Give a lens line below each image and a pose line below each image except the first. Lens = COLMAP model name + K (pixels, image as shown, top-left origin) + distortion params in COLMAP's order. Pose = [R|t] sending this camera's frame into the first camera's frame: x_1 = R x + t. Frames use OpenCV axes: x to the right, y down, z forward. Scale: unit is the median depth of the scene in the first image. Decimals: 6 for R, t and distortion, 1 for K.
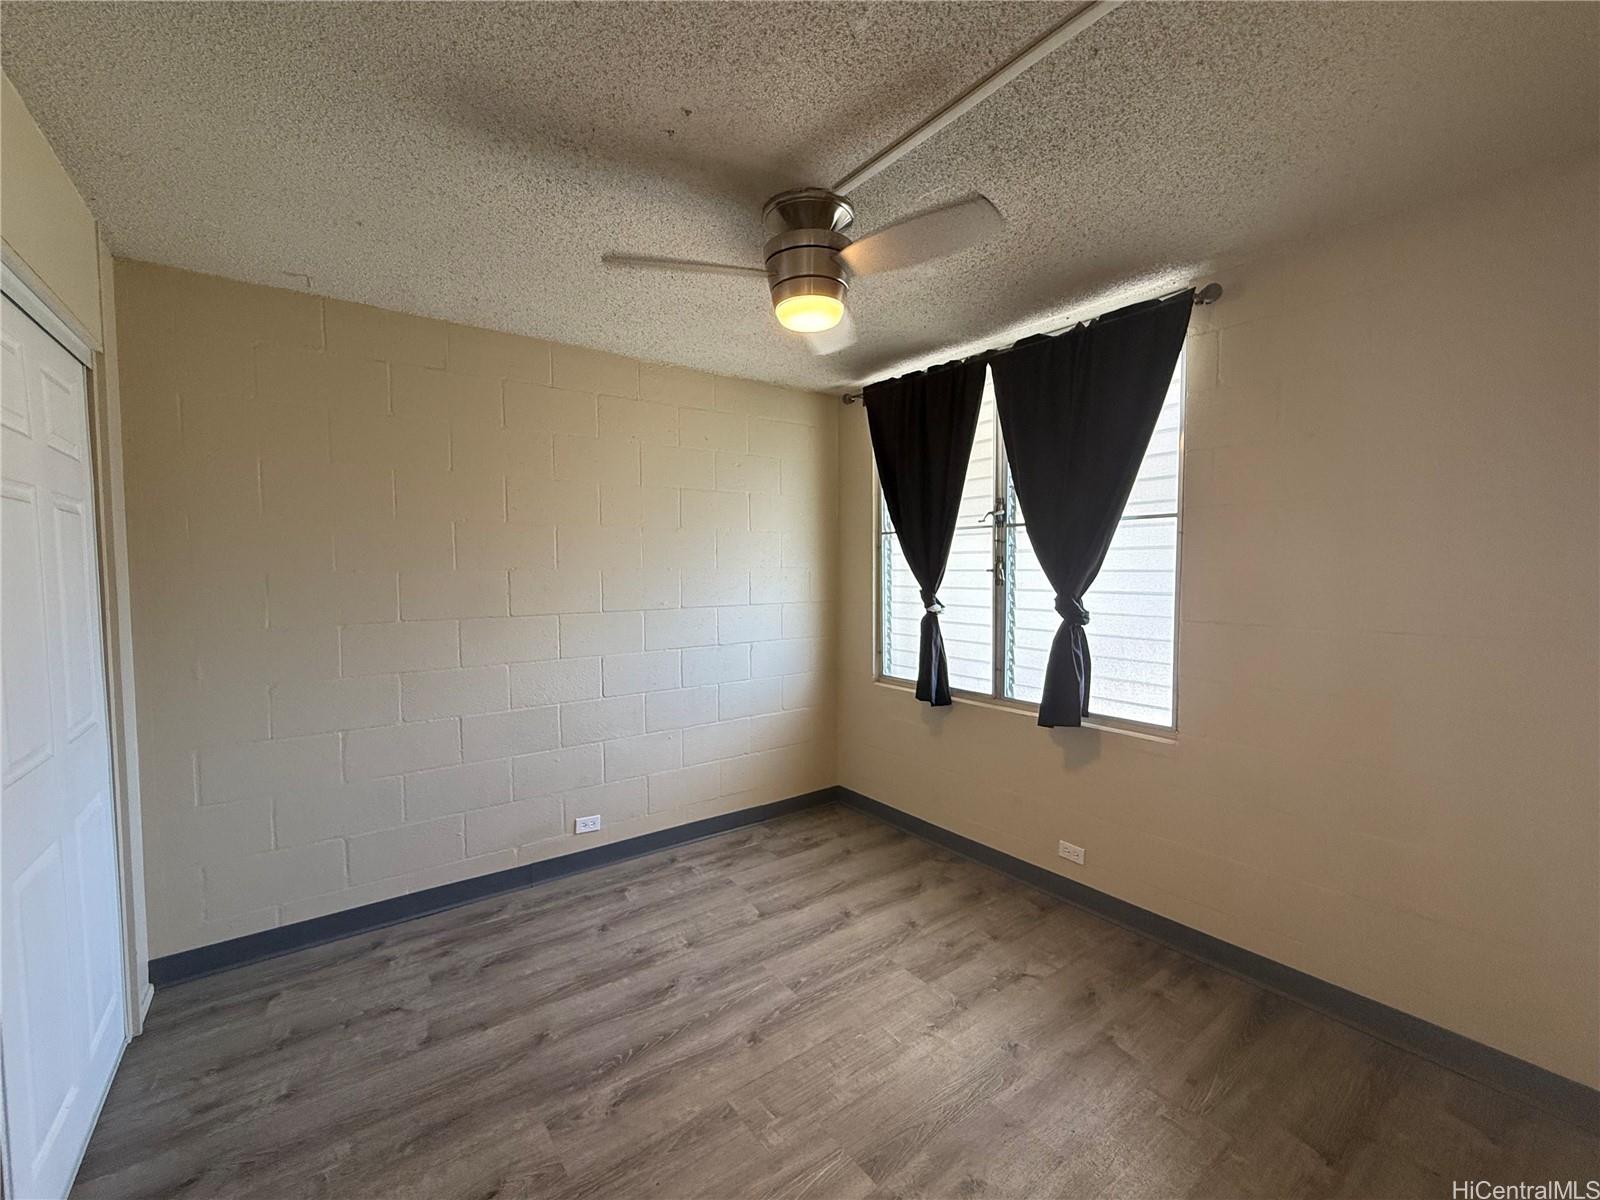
lens RADIAL K [[670.6, 0, 801.2], [0, 670.6, 601.4], [0, 0, 1]] dist [0.000443, 0.000190]
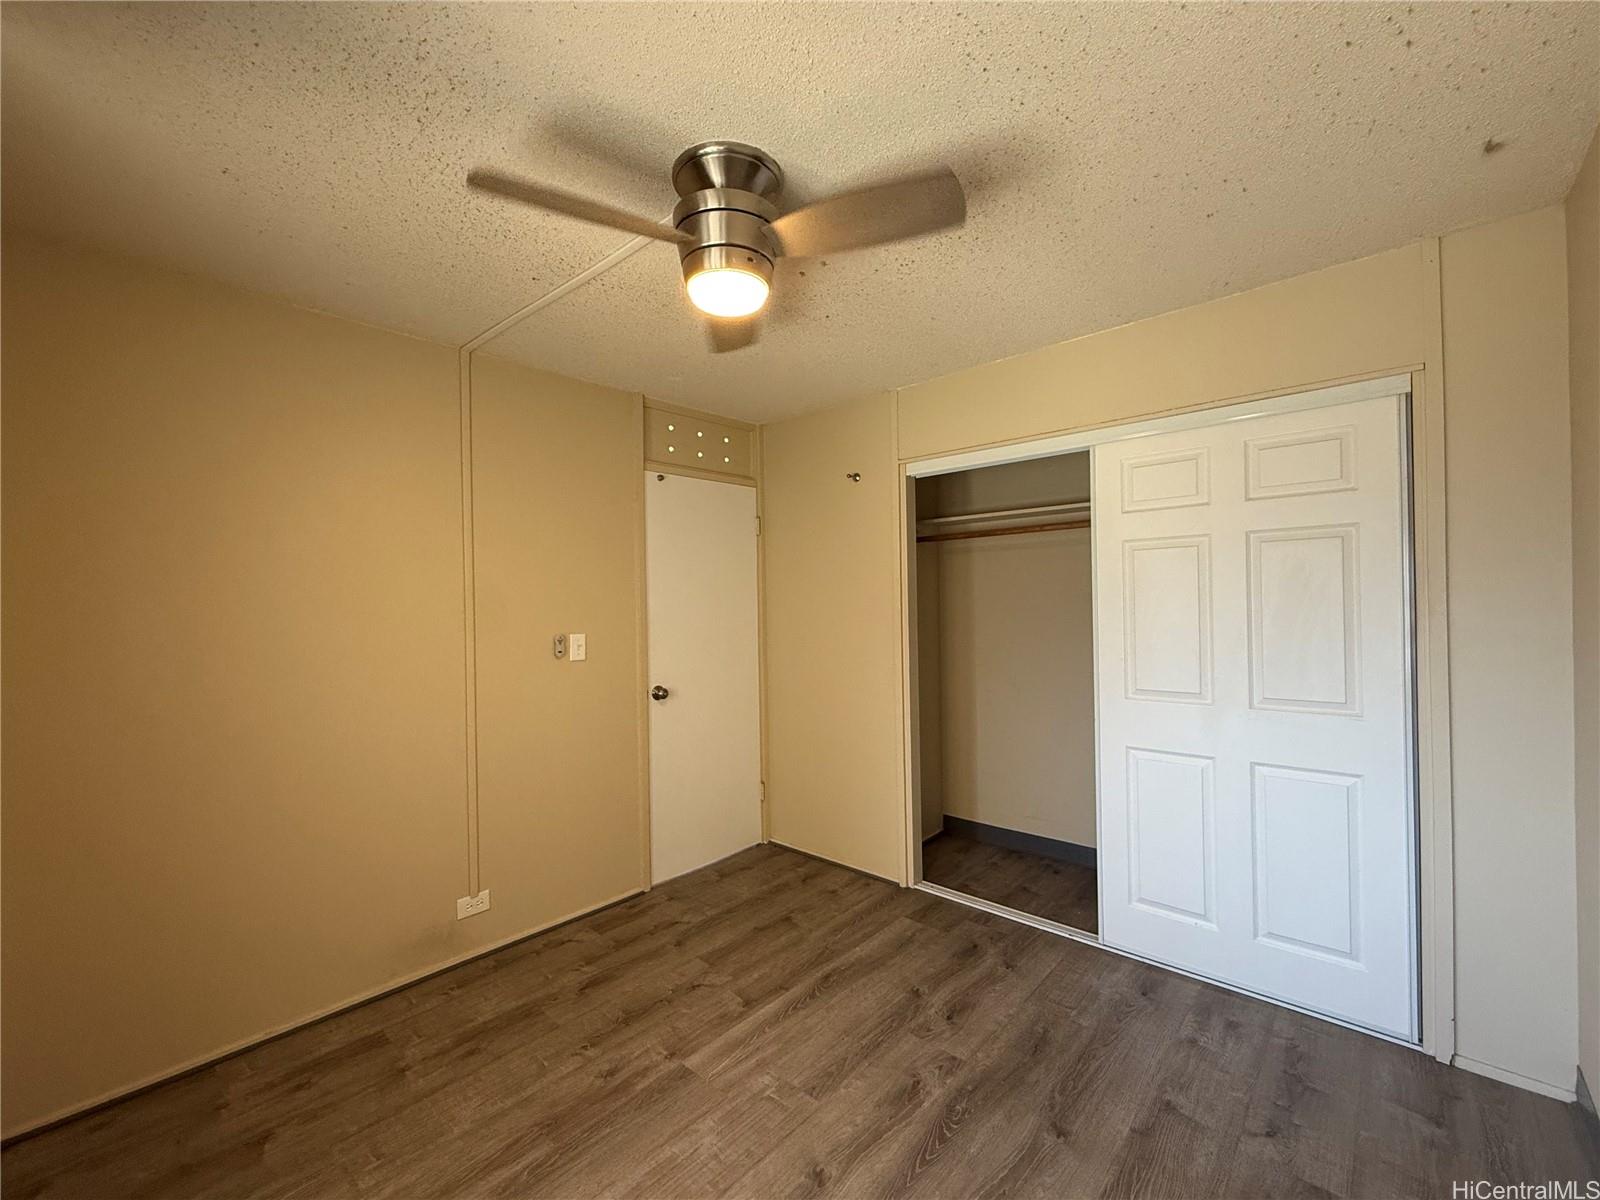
lens RADIAL K [[670.6, 0, 801.2], [0, 670.6, 601.4], [0, 0, 1]] dist [0.000443, 0.000190]
pose [[-0.981515, 0.022211, -0.190093, 0.095067], [0.012603, 0.998588, 0.051605, -0.085436], [0.190971, 0.048255, -0.980409, 1.930164]]
